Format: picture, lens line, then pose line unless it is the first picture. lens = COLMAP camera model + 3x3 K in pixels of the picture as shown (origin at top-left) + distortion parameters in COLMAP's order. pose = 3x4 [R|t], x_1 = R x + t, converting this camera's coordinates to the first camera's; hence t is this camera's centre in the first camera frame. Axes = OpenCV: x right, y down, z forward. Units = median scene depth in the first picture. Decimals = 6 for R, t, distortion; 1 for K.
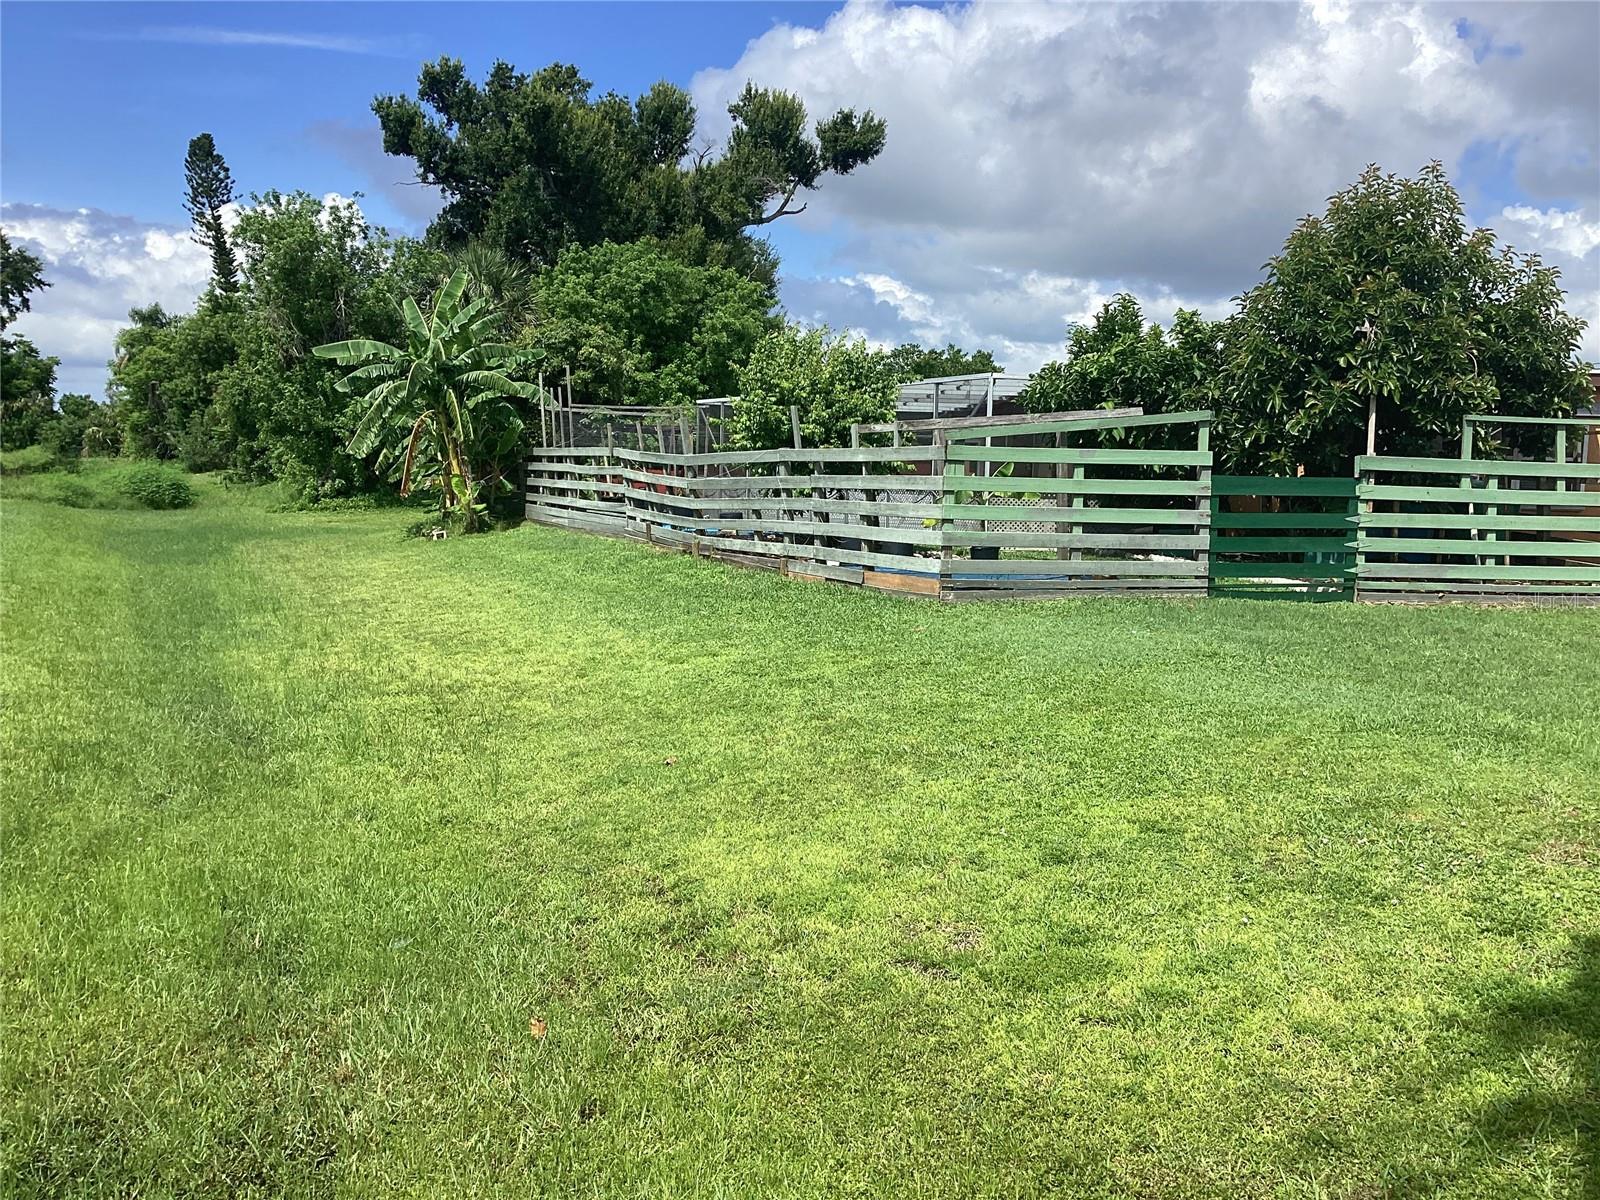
lens RADIAL K [[1490.7, 0, 799.2], [0, 1490.7, 594.3], [0, 0, 1]] dist [0.048372, 0.000000]
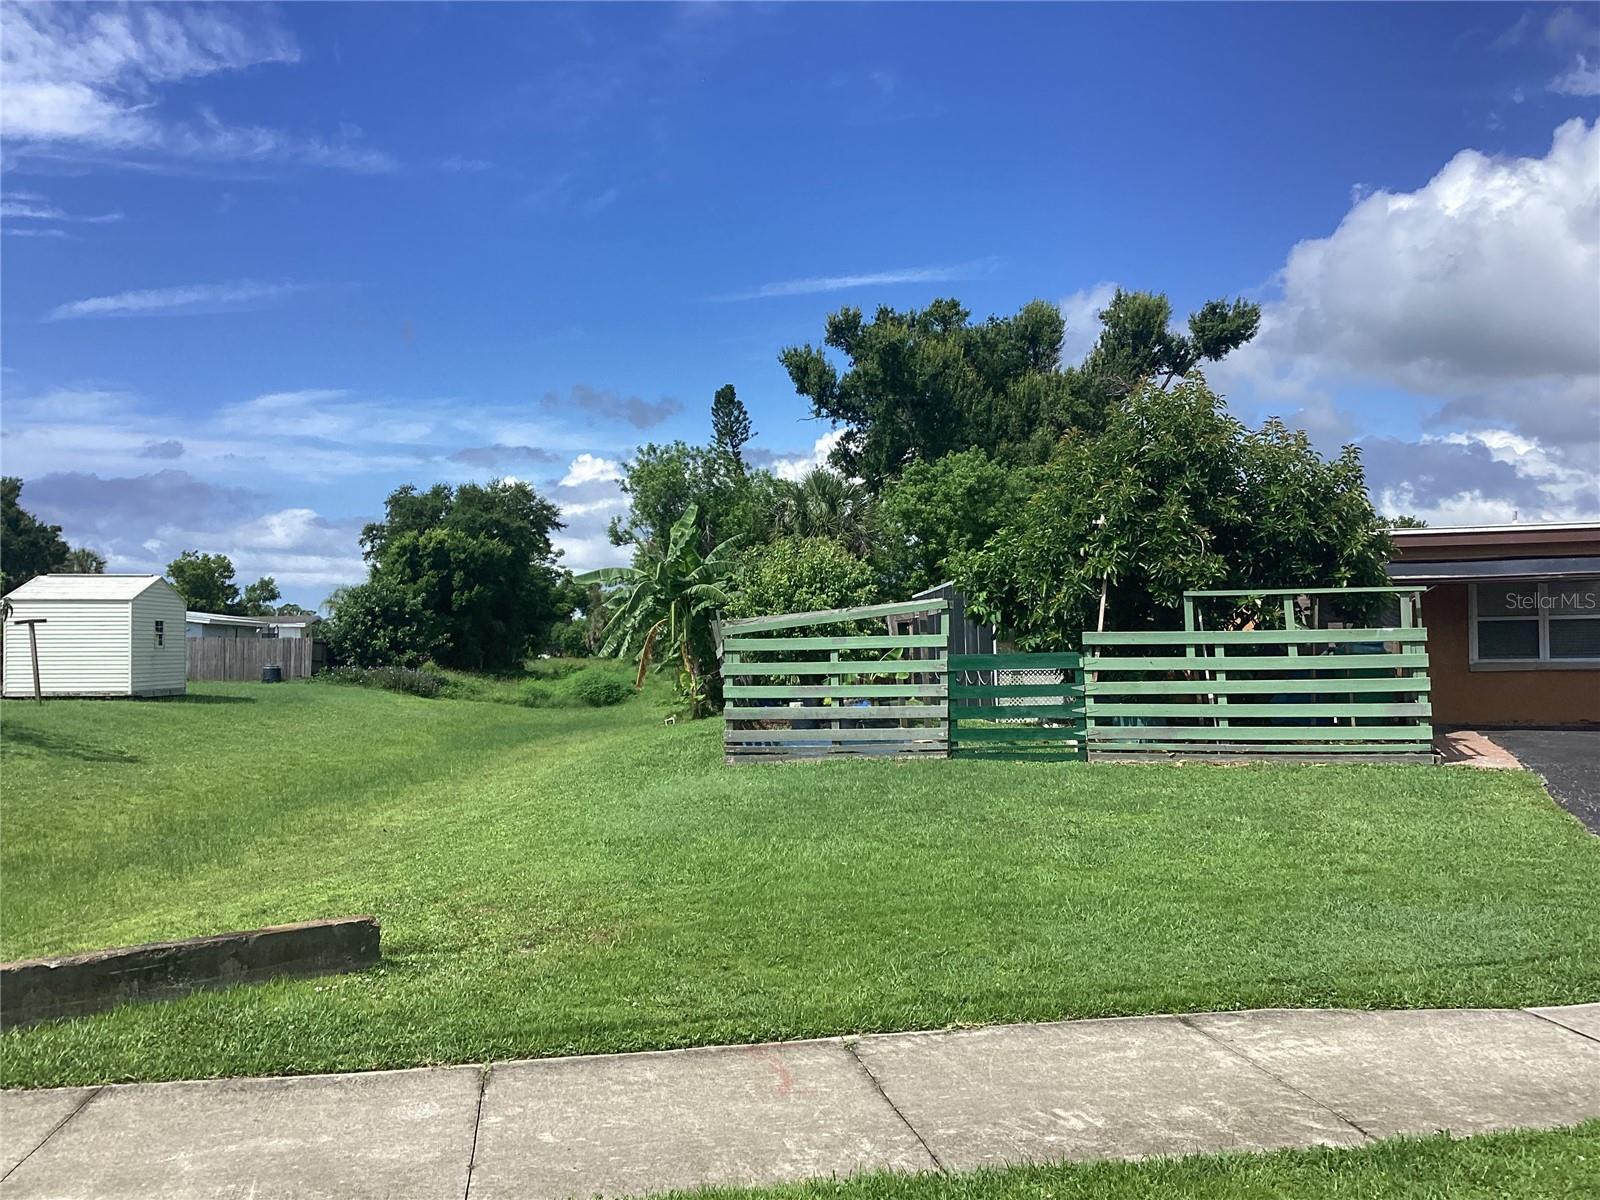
lens RADIAL K [[1490.7, 0, 801.9], [0, 1490.7, 600.5], [0, 0, 1]] dist [0.048372, 0.000000]
pose [[0.919805, -0.054717, -0.388541, 0.599636], [0.007429, 0.992480, -0.122181, 0.020143], [0.392304, 0.109497, 0.913295, -0.119153]]
